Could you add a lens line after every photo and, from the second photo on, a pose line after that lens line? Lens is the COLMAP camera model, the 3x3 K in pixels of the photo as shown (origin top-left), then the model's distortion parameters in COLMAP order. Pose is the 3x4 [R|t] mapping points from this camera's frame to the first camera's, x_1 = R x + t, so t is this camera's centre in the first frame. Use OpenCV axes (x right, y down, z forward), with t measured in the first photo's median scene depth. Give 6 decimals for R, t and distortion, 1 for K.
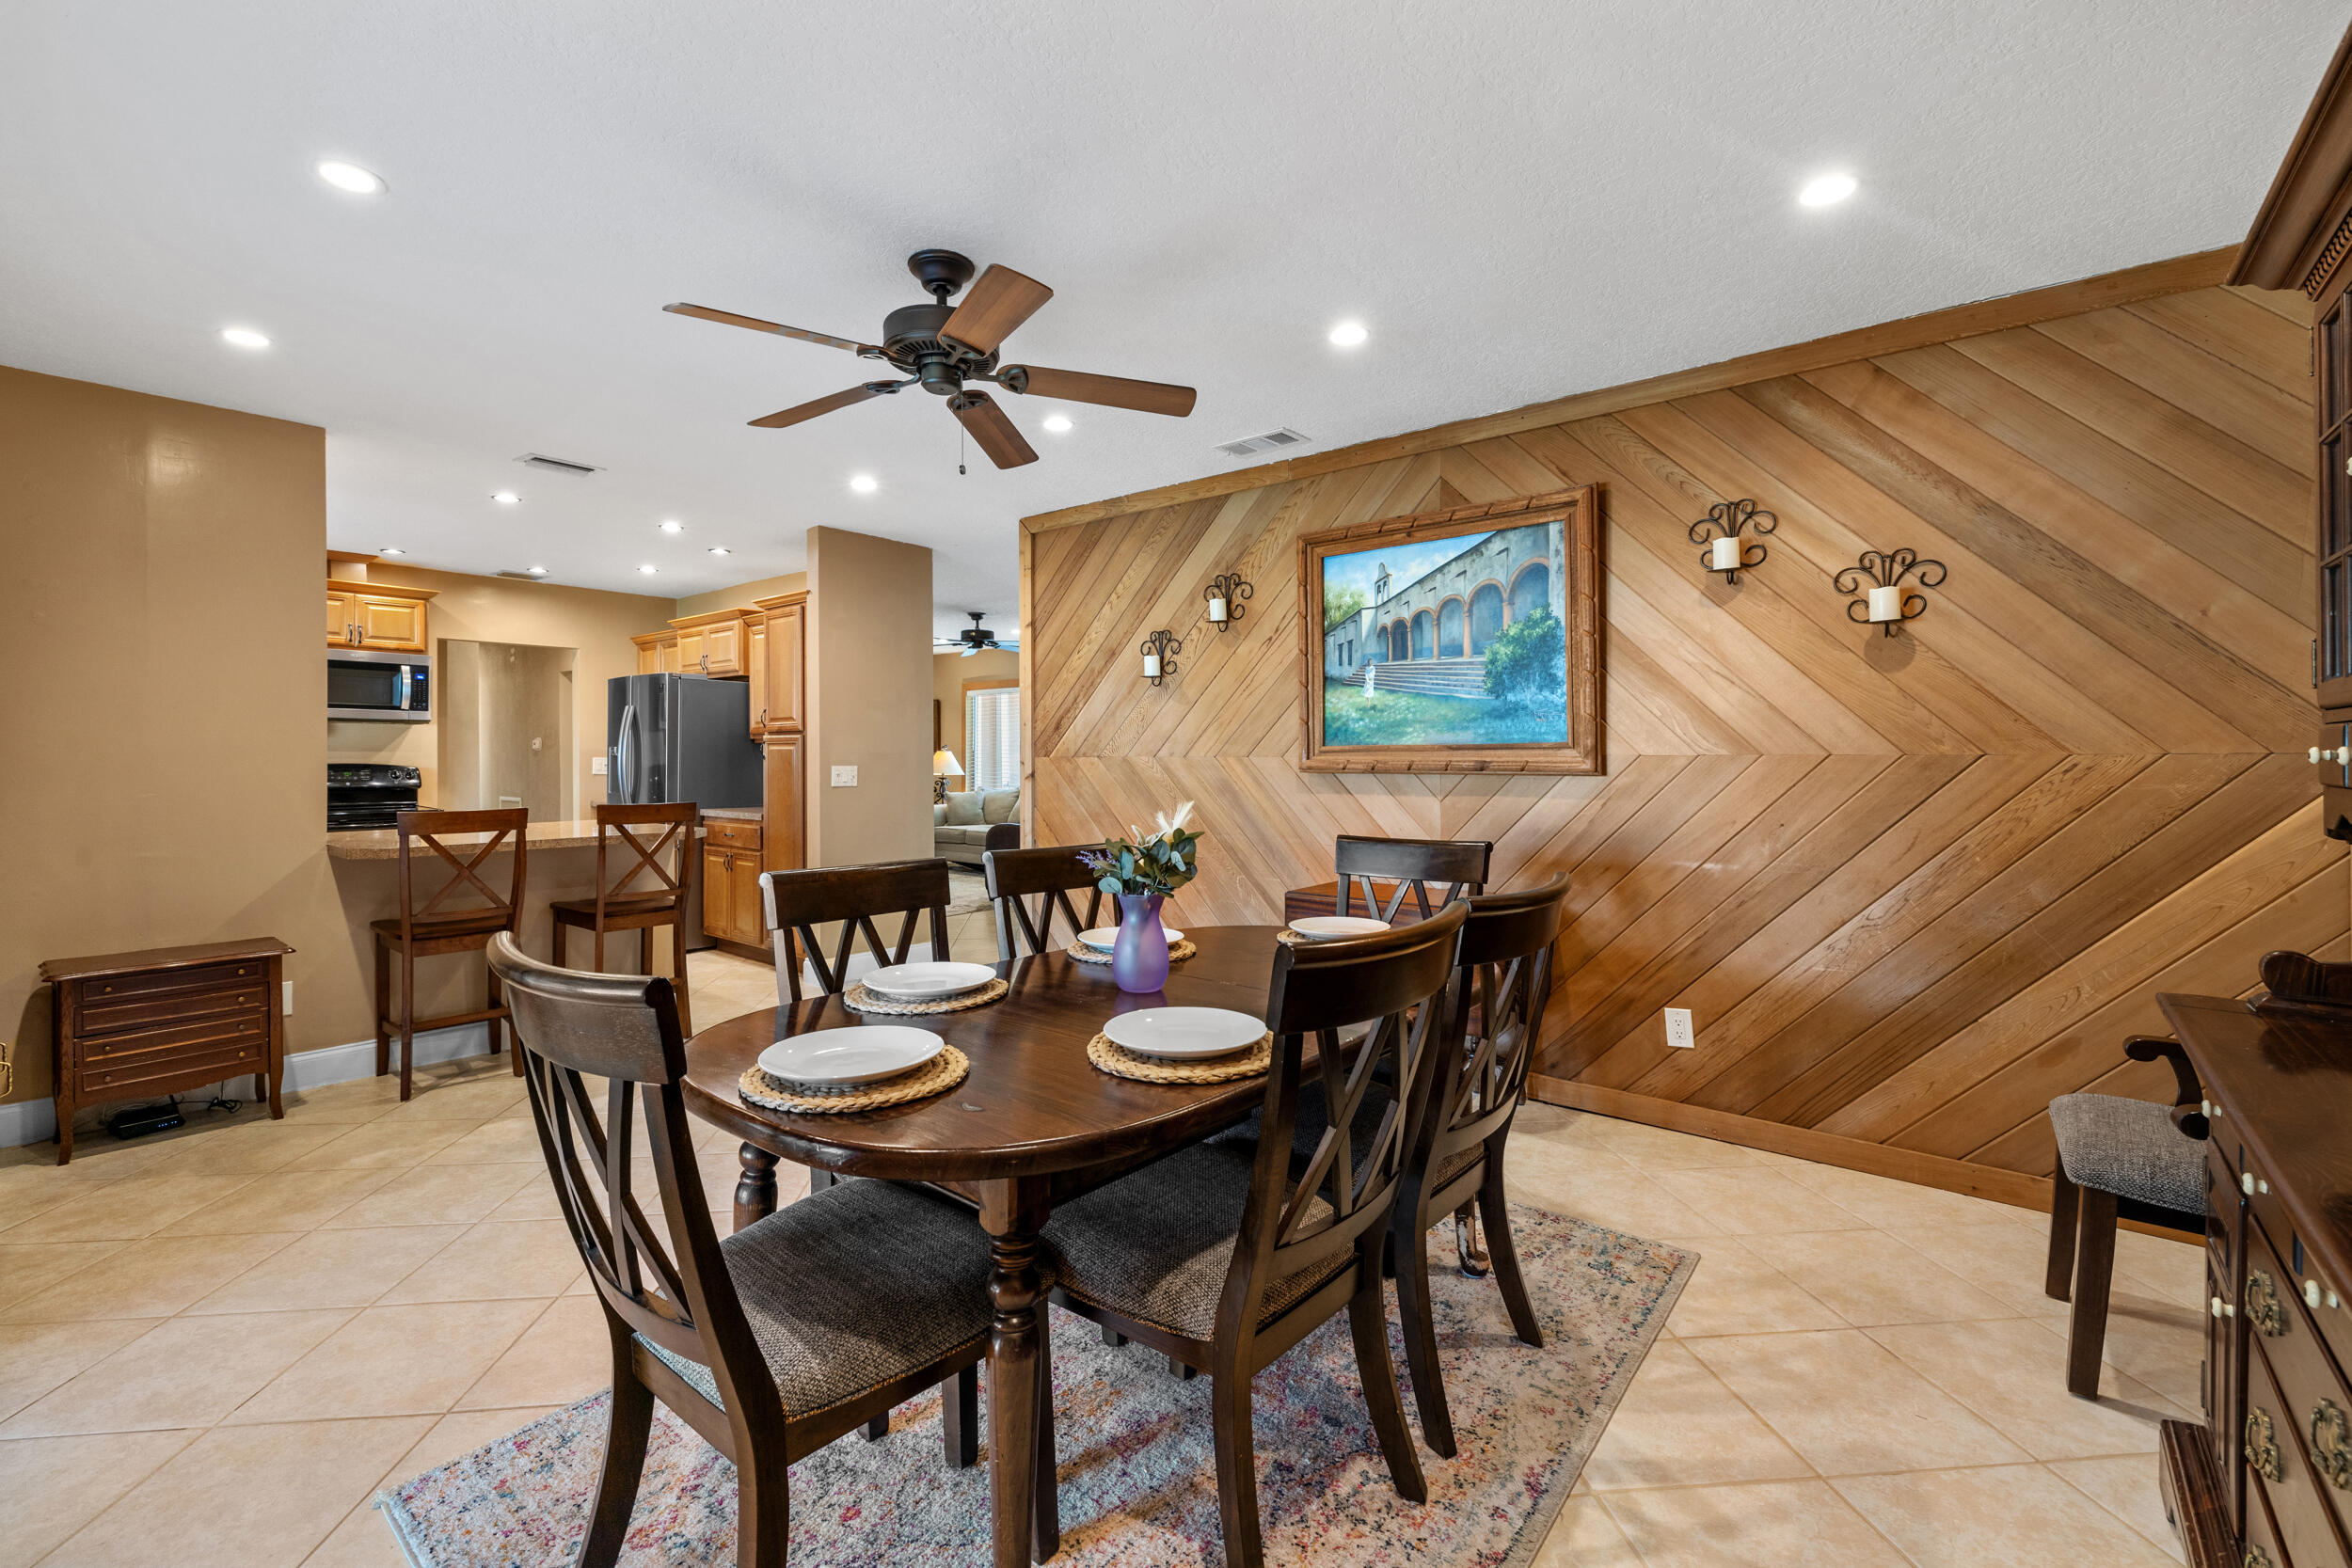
lens RADIAL K [[997.7, 0, 1147.0], [0, 997.7, 748.6], [0, 0, 1]] dist [-0.000269, 0.000044]
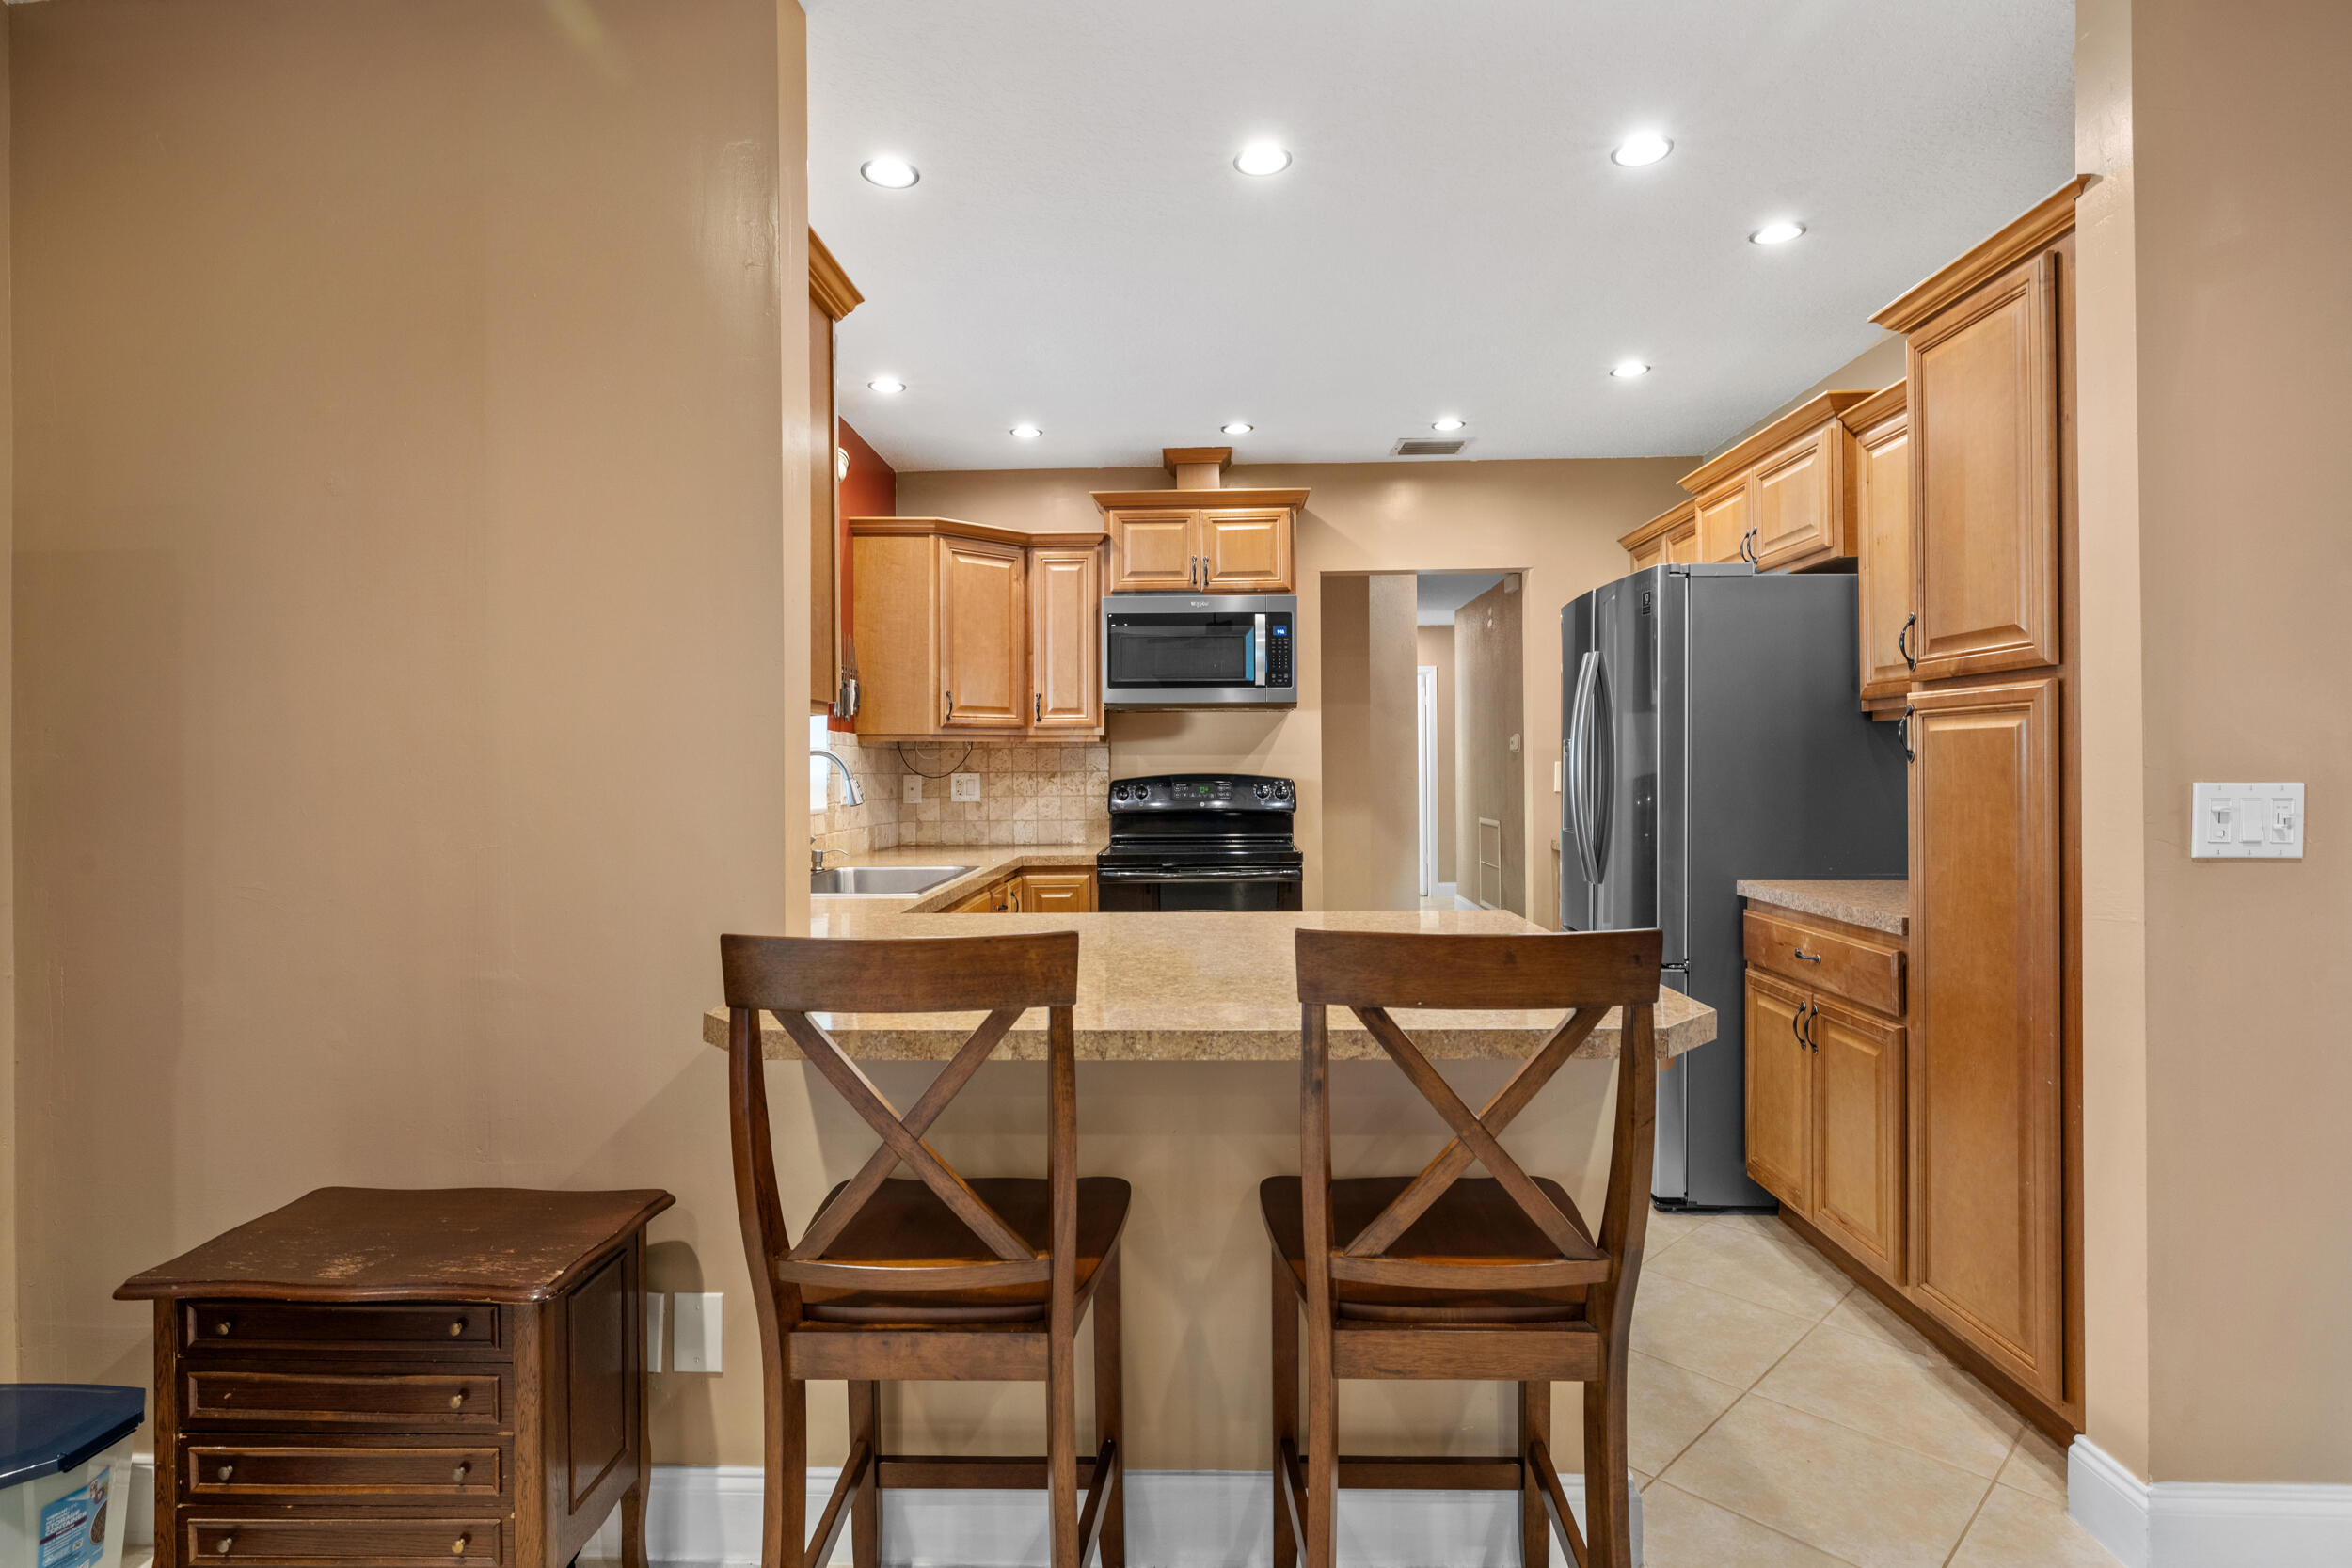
lens RADIAL K [[1178.2, 0, 1173.0], [0, 1178.2, 776.4], [0, 0, 1]] dist [-0.000236, 0.000402]
pose [[0.623603, 0.002535, -0.781737, -0.207296], [0.012863, 0.999826, 0.013502, 0.006761], [0.781635, -0.018475, 0.623462, 0.505182]]
